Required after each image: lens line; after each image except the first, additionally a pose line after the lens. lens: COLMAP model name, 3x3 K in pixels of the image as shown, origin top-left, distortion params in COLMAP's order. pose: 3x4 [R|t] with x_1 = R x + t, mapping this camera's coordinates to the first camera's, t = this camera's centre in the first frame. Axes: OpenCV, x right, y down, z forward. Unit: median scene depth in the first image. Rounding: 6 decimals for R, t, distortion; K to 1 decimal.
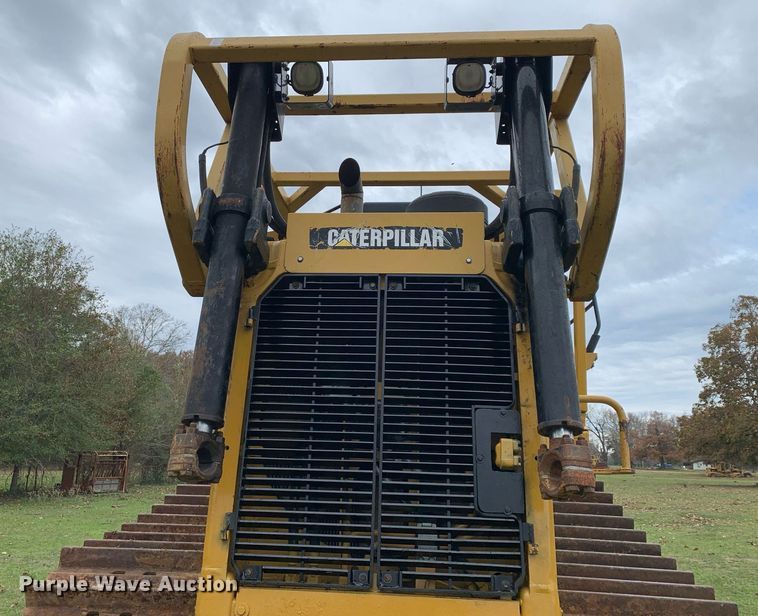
lens RADIAL K [[691.2, 0, 345.8], [0, 691.2, 268.5], [0, 0, 1]] dist [0.023073, 0.000000]
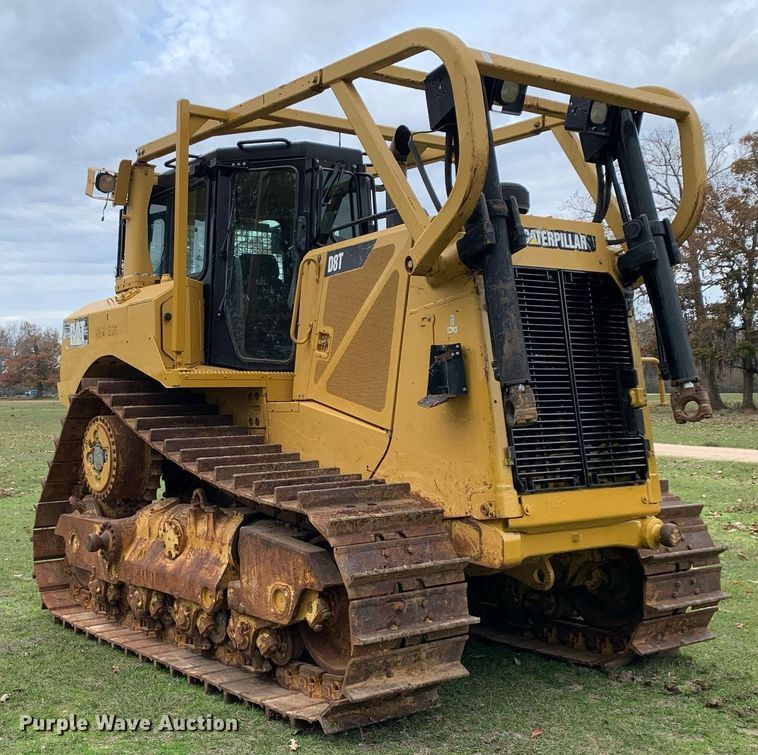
lens RADIAL K [[1031.9, 0, 300.0], [0, 1031.9, 372.3], [0, 0, 1]] dist [0.079219, 0.000000]
pose [[0.767768, -0.025639, 0.640215, -1.587664], [-0.135735, 0.970012, 0.201625, -0.132323], [-0.626186, -0.241701, 0.741264, -0.200138]]
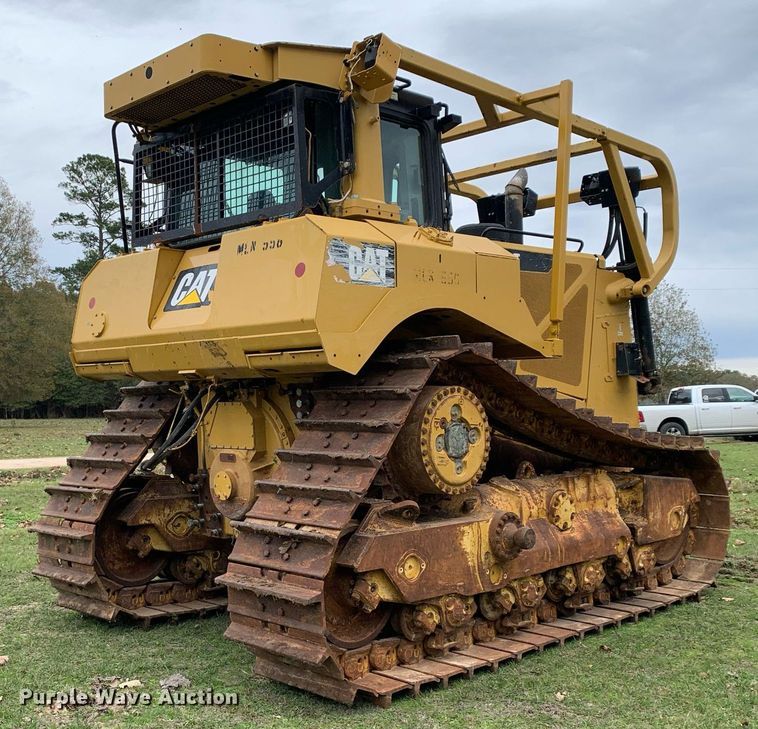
lens RADIAL K [[941.8, 0, 323.9], [0, 941.8, 363.1], [0, 0, 1]] dist [0.062875, 0.000000]
pose [[-0.748808, 0.000738, 0.662787, -1.331811], [-0.193719, 0.956089, -0.219925, 0.981830], [-0.633845, -0.293076, -0.715784, 3.519704]]
